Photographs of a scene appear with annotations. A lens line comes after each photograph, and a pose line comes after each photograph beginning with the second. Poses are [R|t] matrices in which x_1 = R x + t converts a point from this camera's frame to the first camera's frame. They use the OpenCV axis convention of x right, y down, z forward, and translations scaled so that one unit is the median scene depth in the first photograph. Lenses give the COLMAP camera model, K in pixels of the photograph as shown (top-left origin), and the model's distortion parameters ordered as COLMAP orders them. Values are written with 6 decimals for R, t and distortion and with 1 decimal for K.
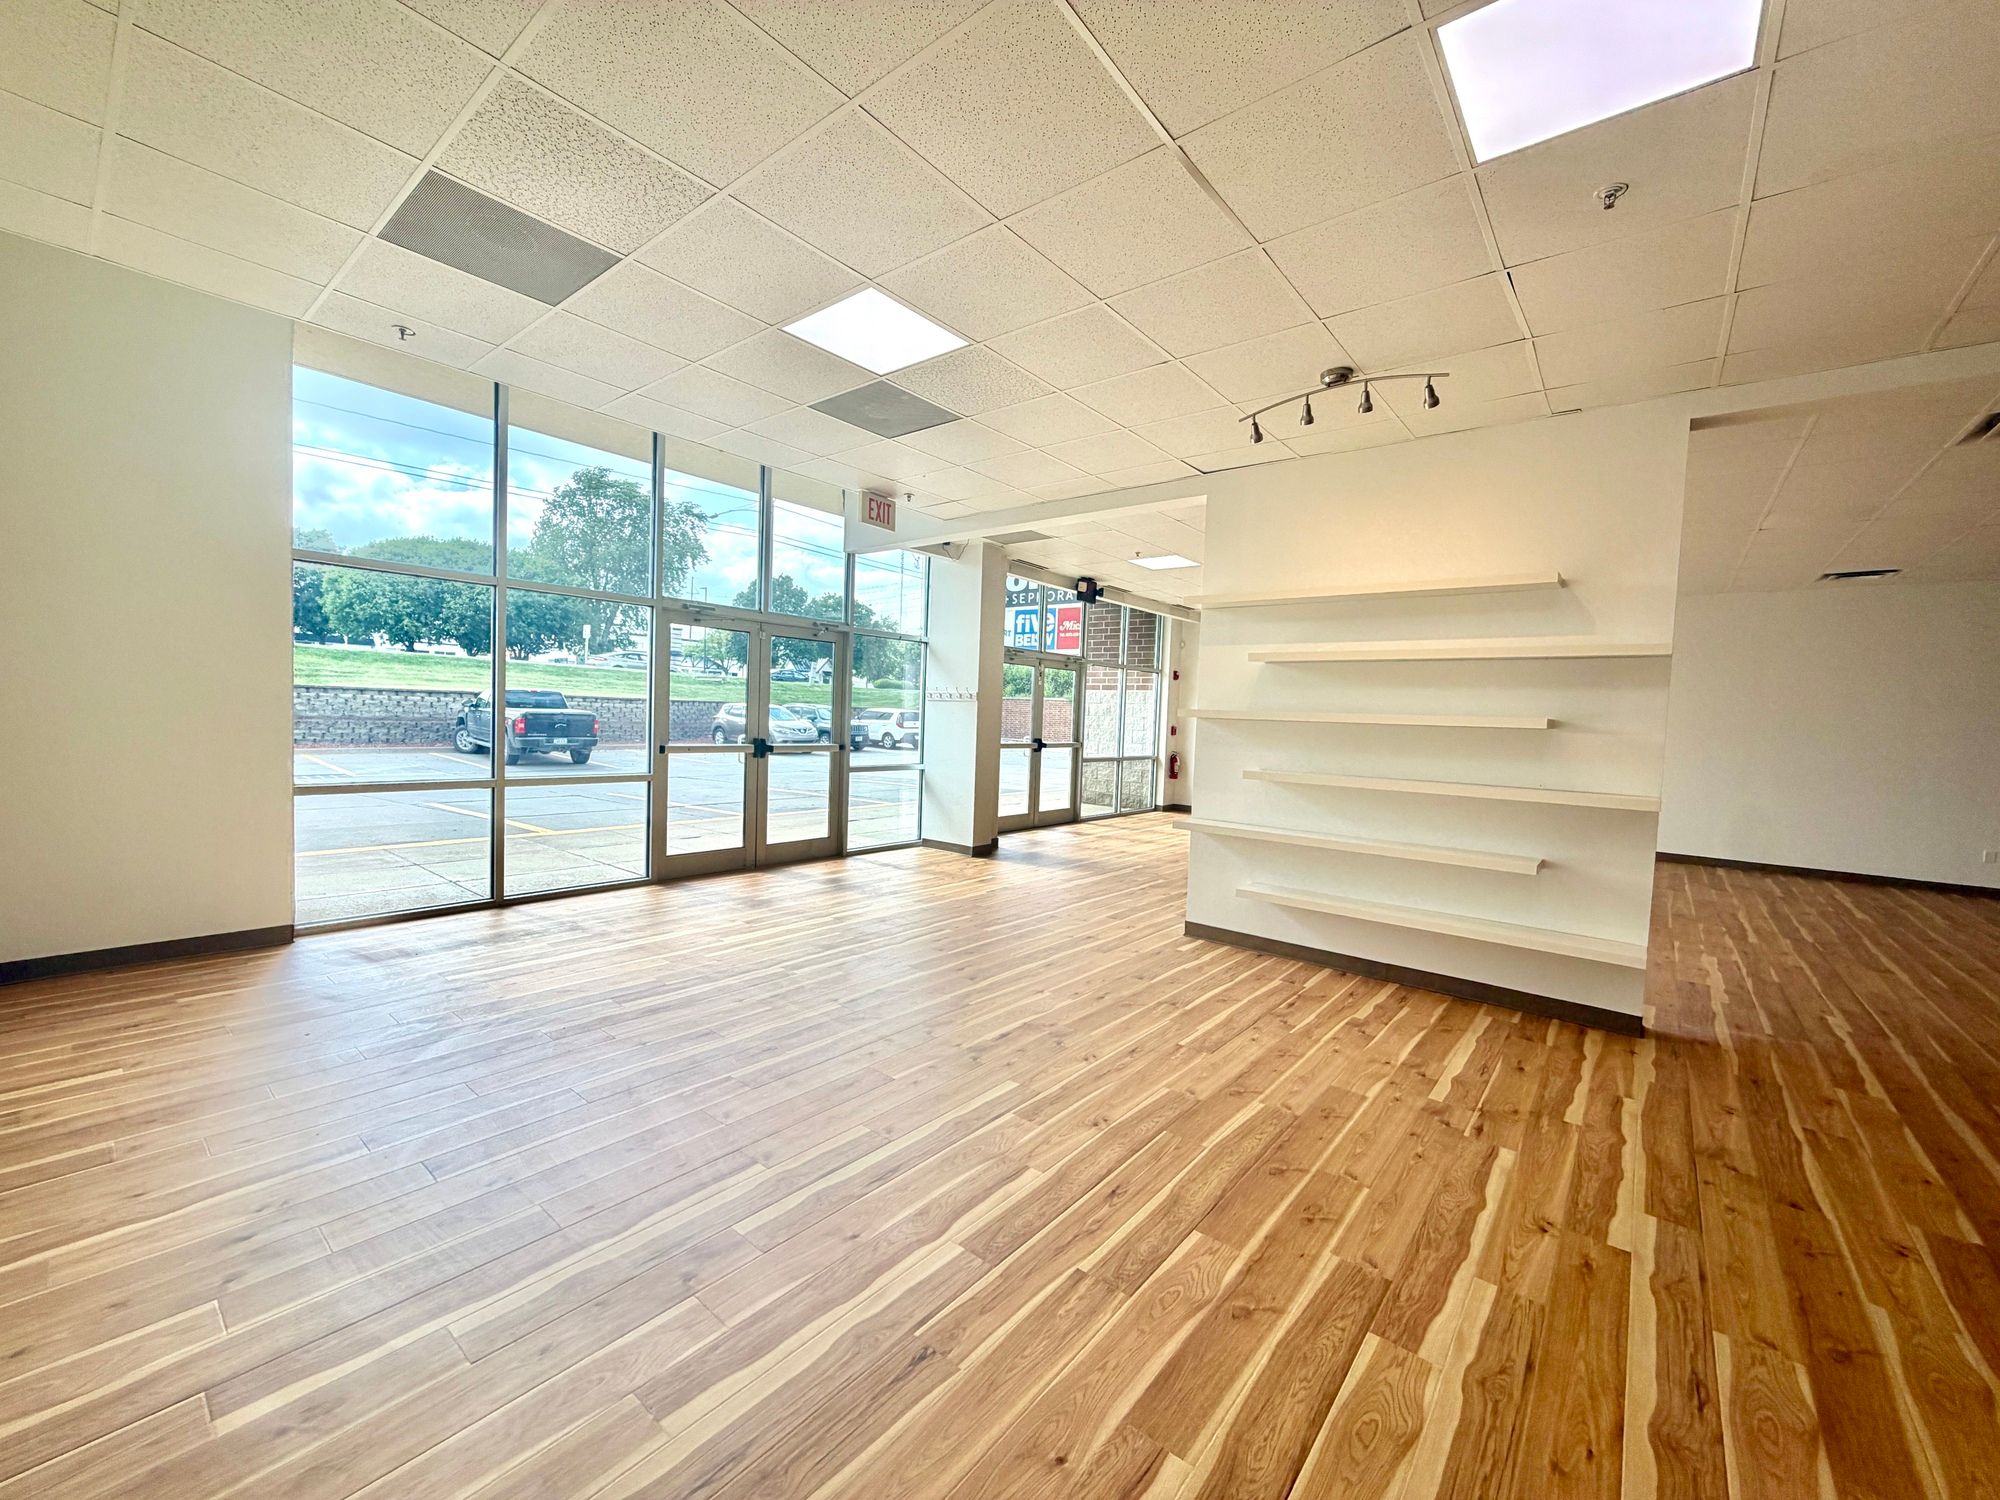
lens RADIAL K [[798.1, 0, 993.3], [0, 798.1, 747.9], [0, 0, 1]] dist [-0.001936, 0.000531]
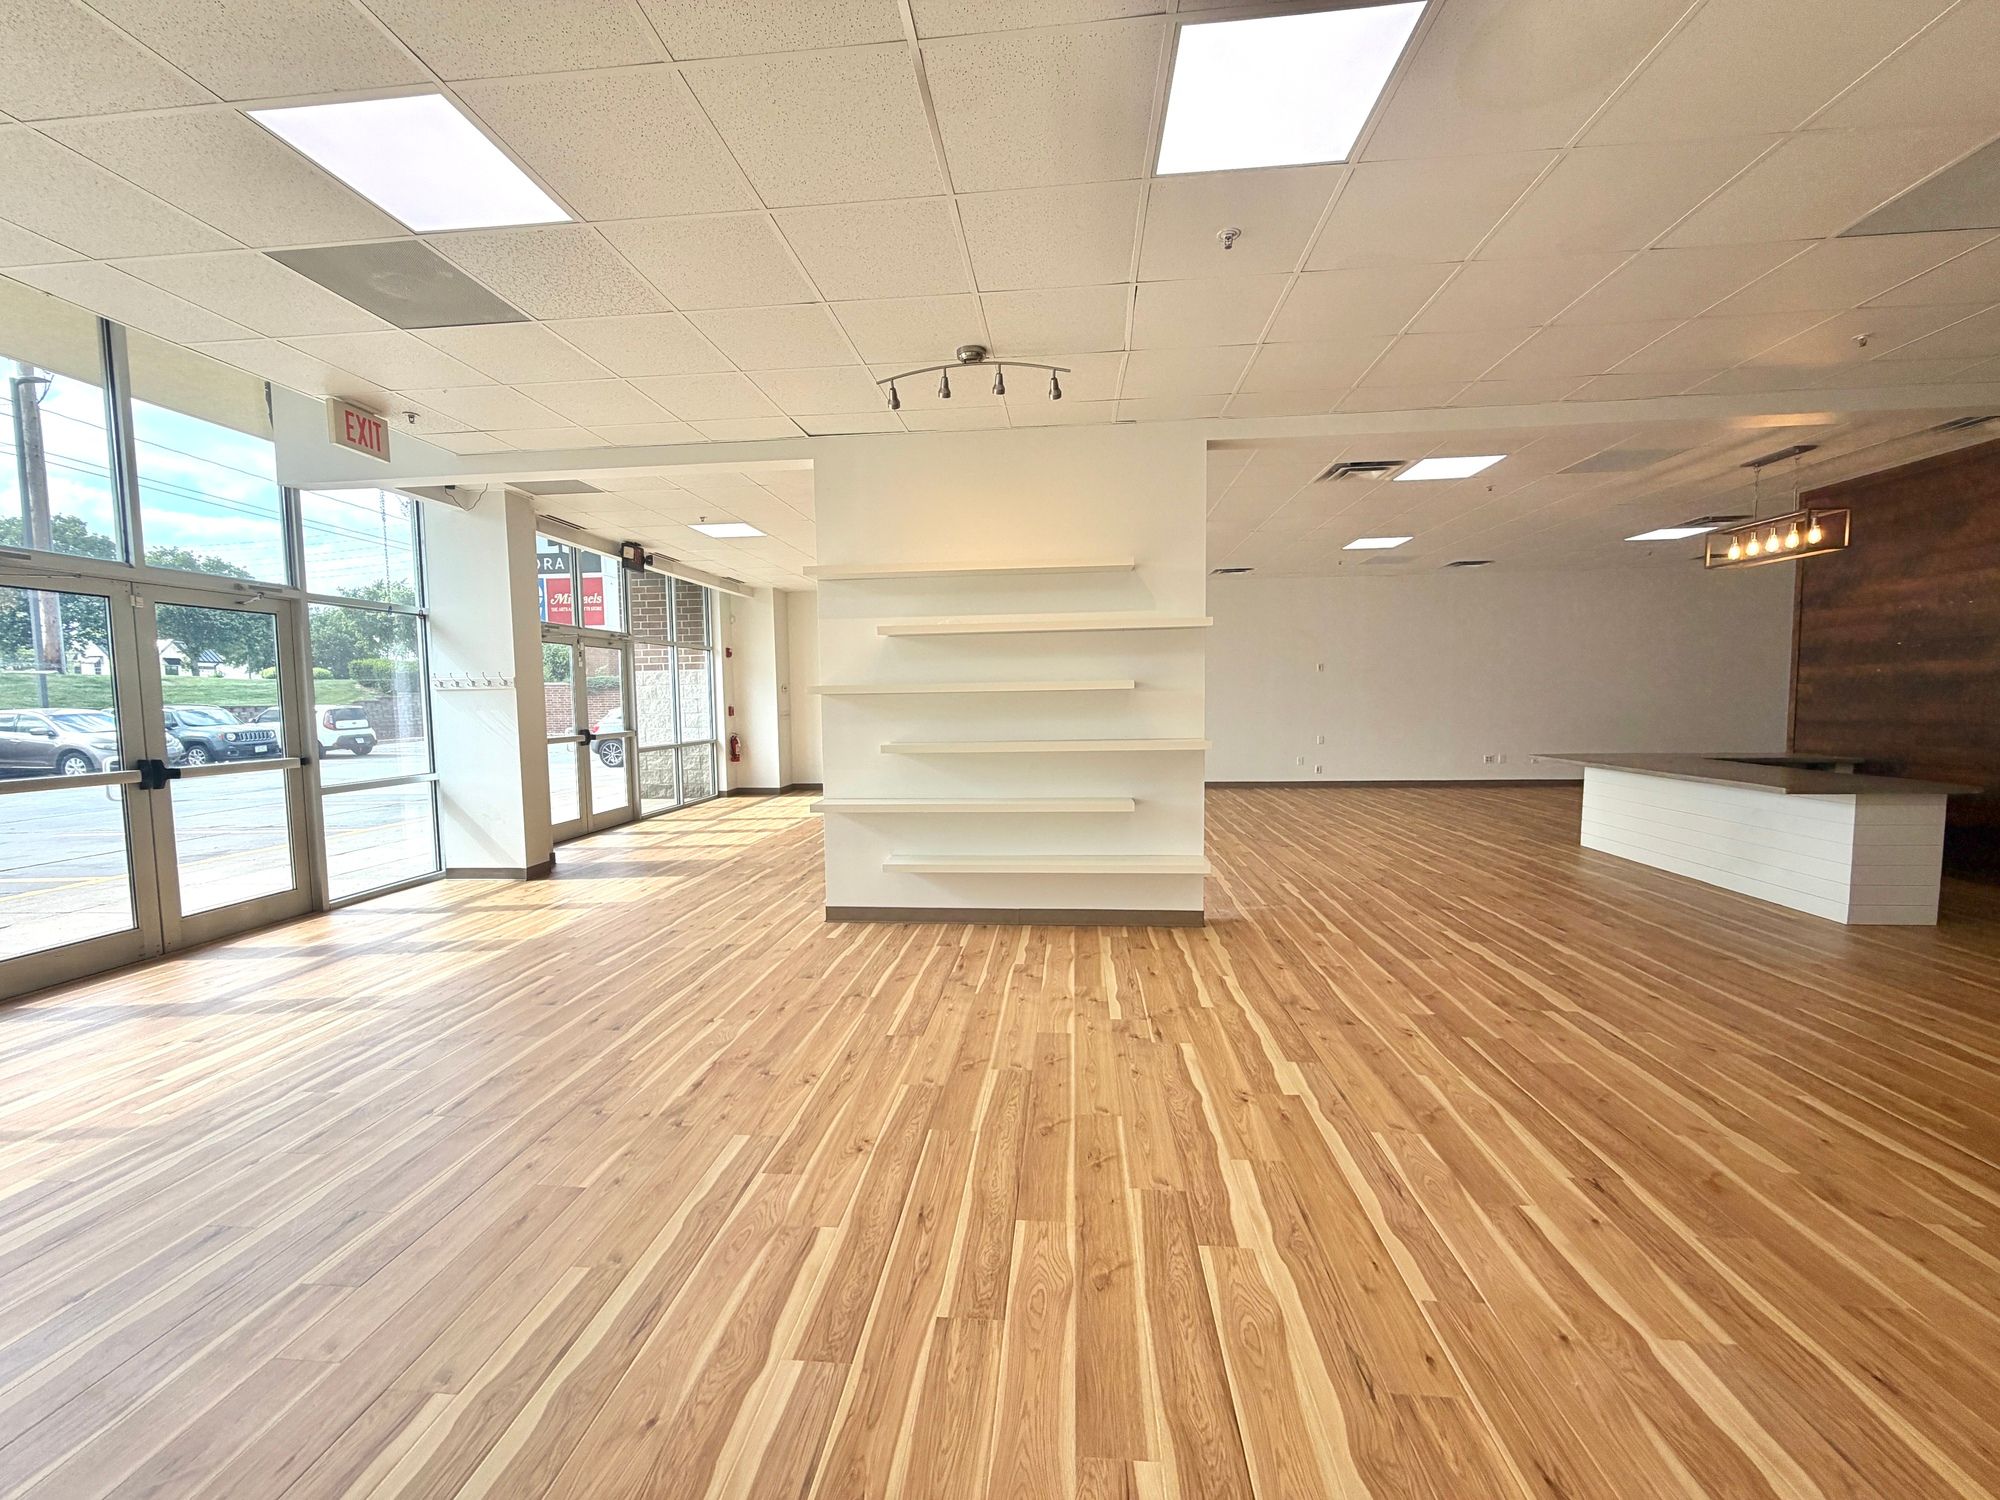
lens RADIAL K [[798.1, 0, 997.8], [0, 798.1, 748.9], [0, 0, 1]] dist [-0.001936, 0.000531]
pose [[0.825770, -0.086691, 0.557305, -0.151762], [0.070267, 0.996231, 0.050851, -0.009684], [-0.559613, -0.002831, 0.828749, 0.125092]]
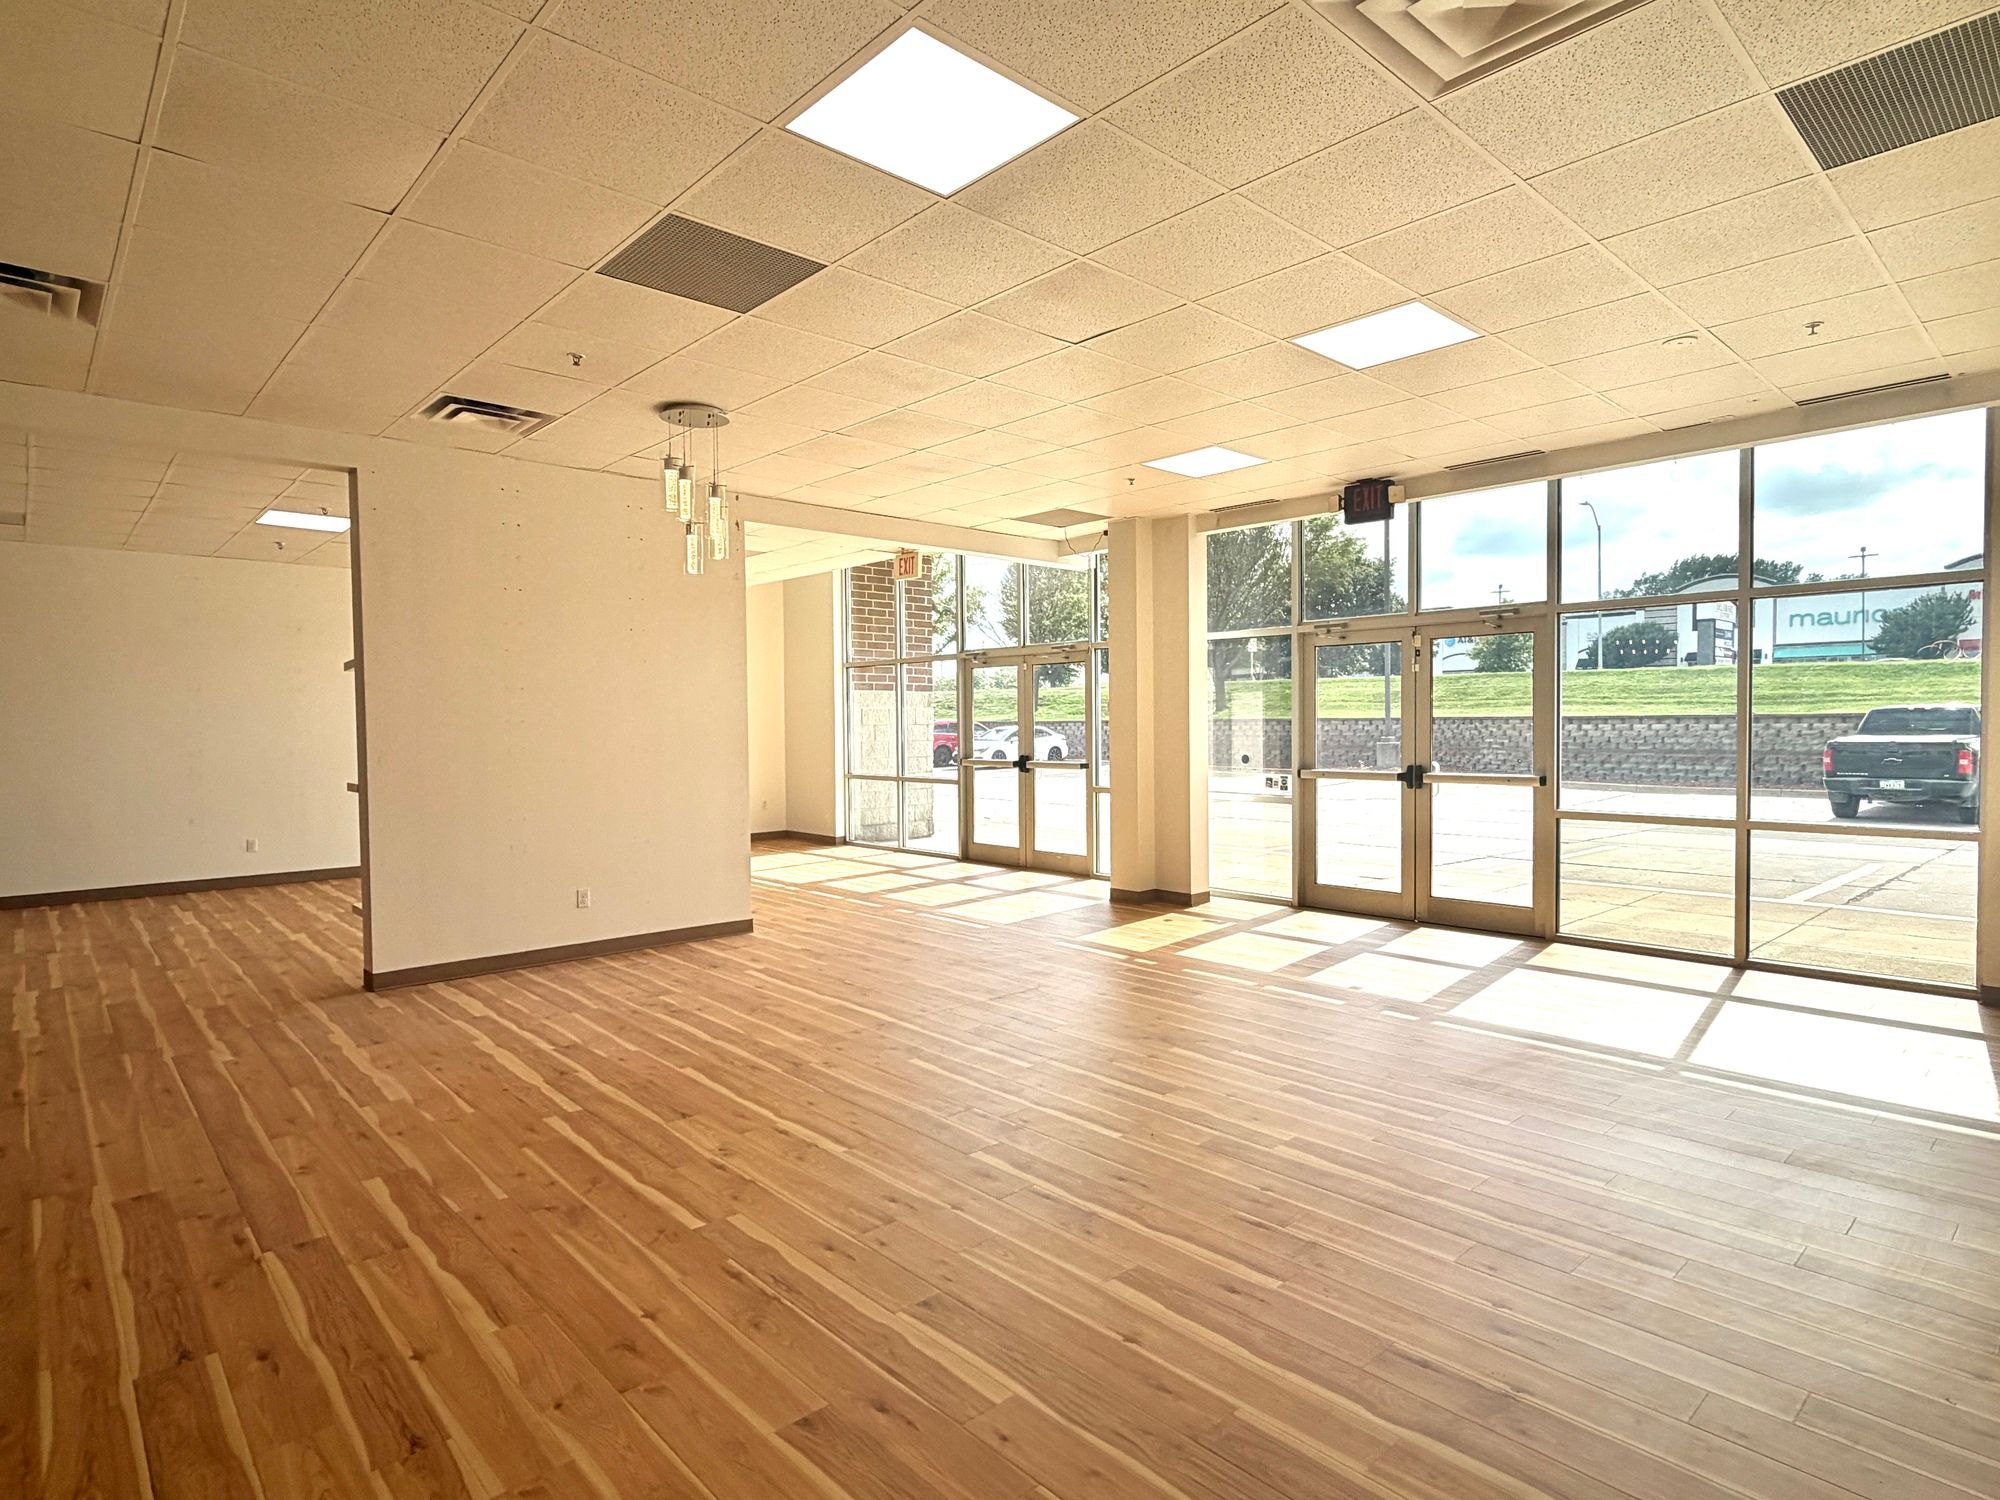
lens RADIAL K [[1068.5, 0, 1006.2], [0, 1068.5, 752.2], [0, 0, 1]] dist [0.007690, -0.001327]
pose [[-0.138700, -0.004078, -0.990326, 2.314641], [-0.033570, 0.999436, 0.000586, -0.009360], [0.989765, 0.033326, -0.138759, 2.169314]]
